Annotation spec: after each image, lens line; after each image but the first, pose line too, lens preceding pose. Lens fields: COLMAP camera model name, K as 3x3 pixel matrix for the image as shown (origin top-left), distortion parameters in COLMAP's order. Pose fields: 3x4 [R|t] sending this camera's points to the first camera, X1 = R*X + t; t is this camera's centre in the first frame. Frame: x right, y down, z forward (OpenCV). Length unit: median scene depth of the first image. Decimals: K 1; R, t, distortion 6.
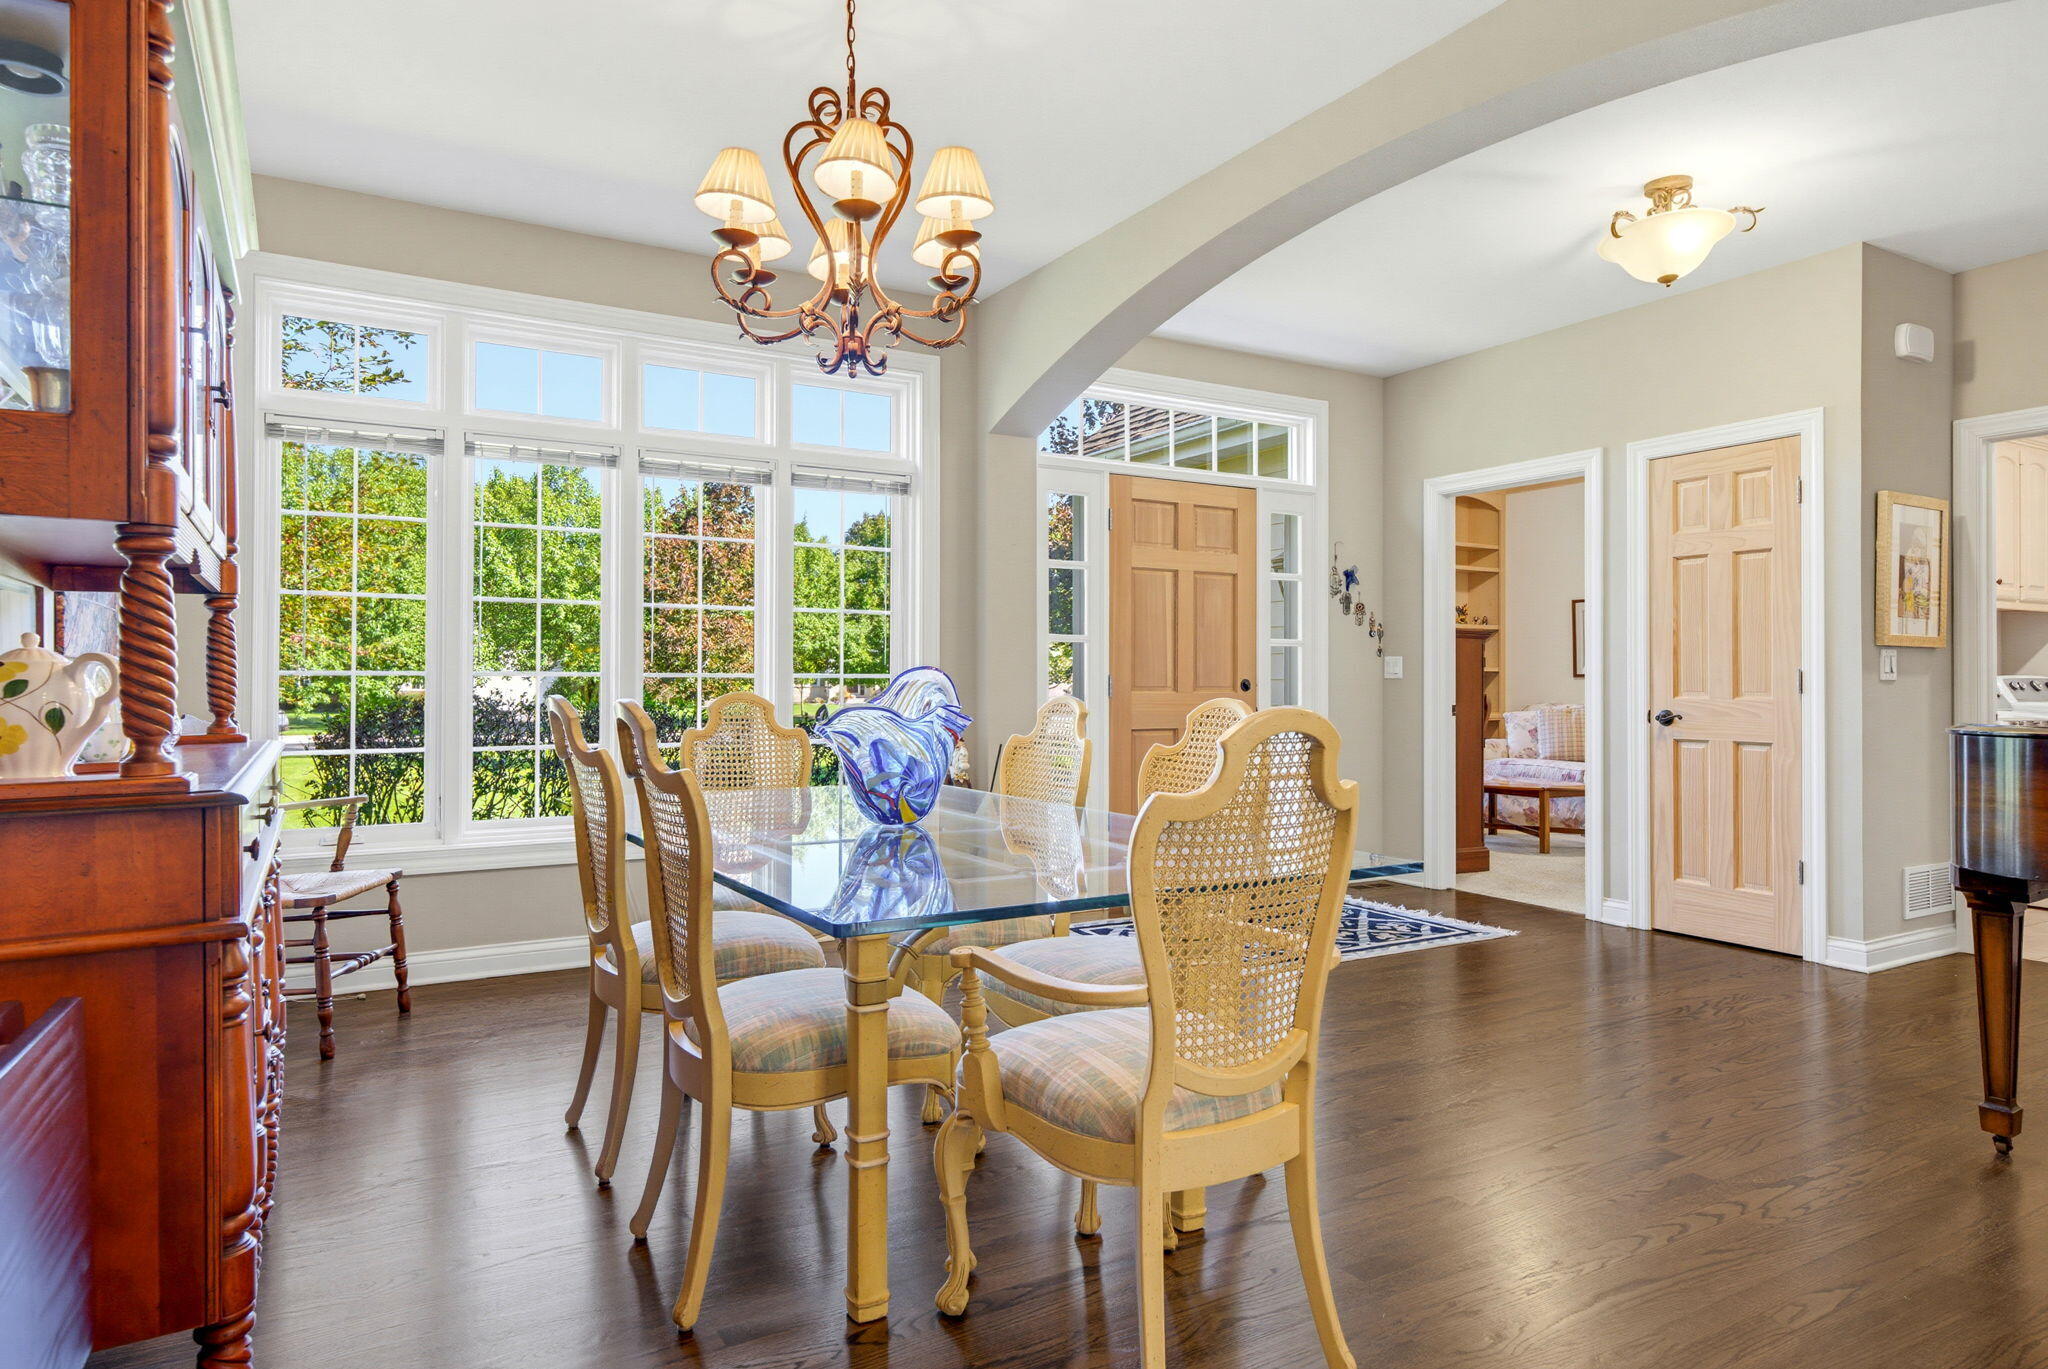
lens RADIAL K [[1124.7, 0, 1019.2], [0, 1124.7, 669.7], [0, 0, 1]] dist [-0.000132, -0.000019]
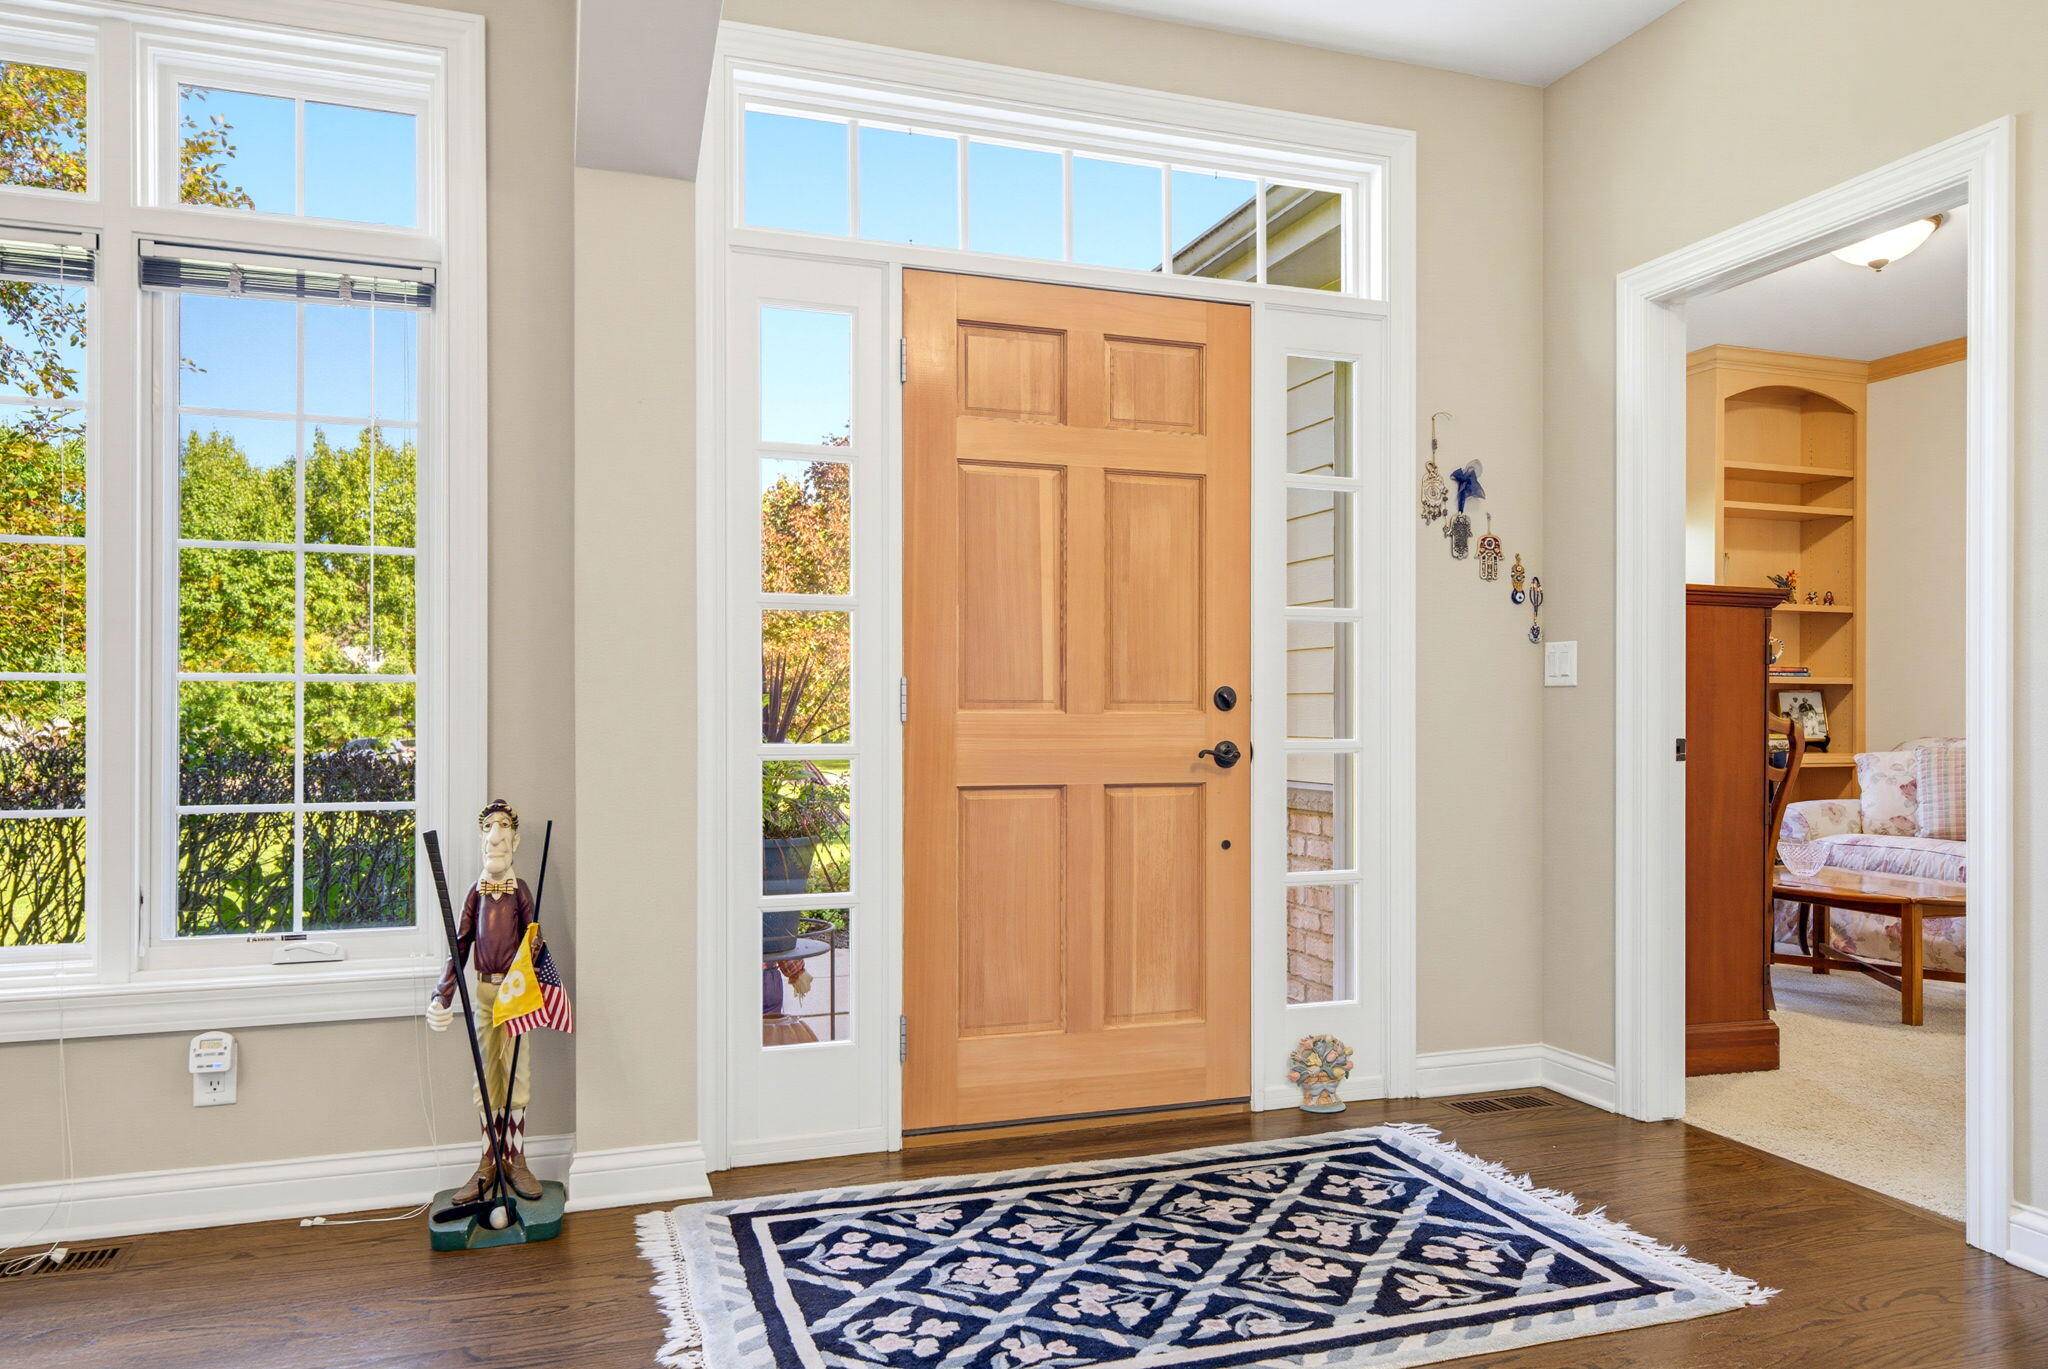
lens RADIAL K [[1383.8, 0, 1024.0], [0, 1383.8, 705.6], [0, 0, 1]] dist [0.002127, 0.000166]
pose [[0.985676, -0.004579, -0.168589, 0.205765], [0.005271, 0.999979, 0.003655, 0.013539], [0.168569, -0.004491, 0.985680, 0.361822]]
